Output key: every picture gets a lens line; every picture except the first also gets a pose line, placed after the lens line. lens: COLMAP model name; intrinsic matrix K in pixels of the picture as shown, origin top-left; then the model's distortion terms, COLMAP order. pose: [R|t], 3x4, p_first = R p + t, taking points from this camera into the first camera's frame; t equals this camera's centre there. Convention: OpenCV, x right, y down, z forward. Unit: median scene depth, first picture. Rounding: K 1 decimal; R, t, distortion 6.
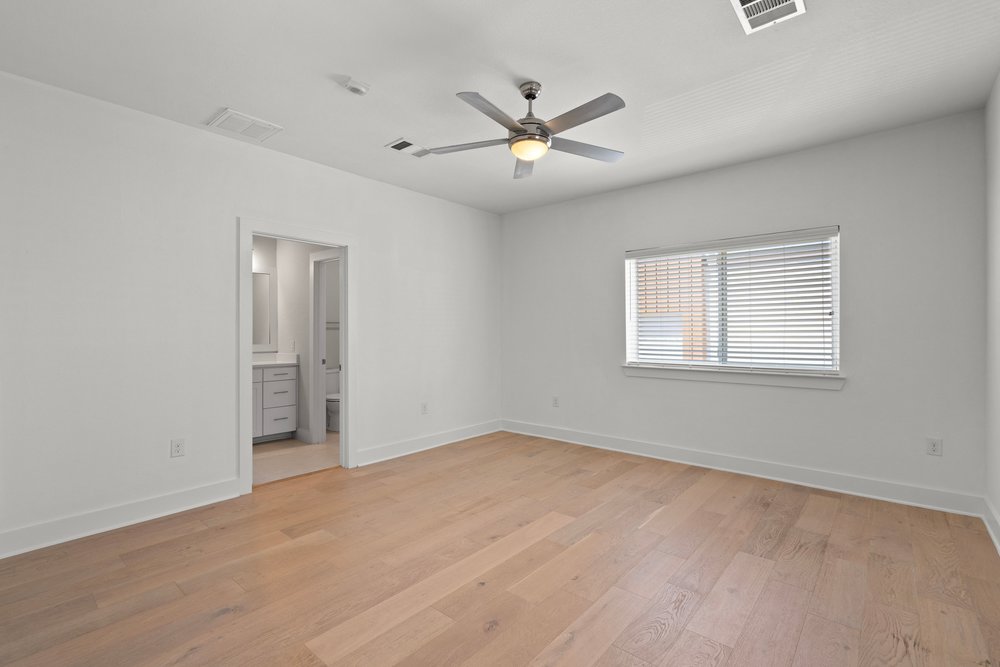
lens RADIAL K [[464.3, 0, 499.1], [0, 464.3, 333.2], [0, 0, 1]] dist [-0.010035, 0.001215]
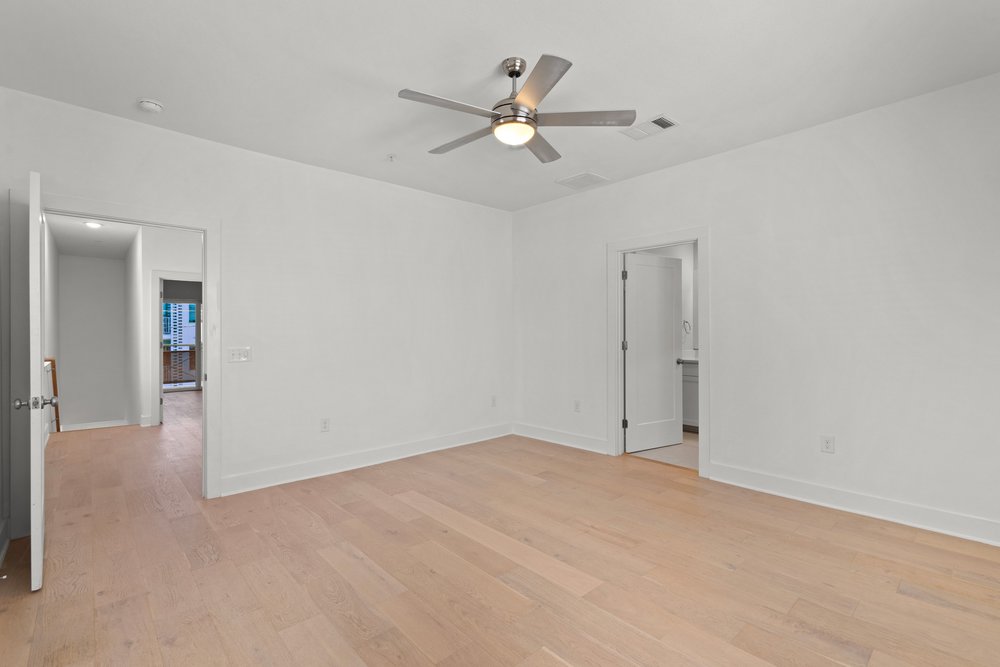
lens RADIAL K [[464.3, 0, 495.0], [0, 464.3, 332.8], [0, 0, 1]] dist [-0.010035, 0.001215]
pose [[-0.146810, 0.007436, -0.989137, 0.906425], [0.000666, 0.999972, 0.007419, -0.003964], [0.989164, 0.000430, -0.146811, 1.012948]]
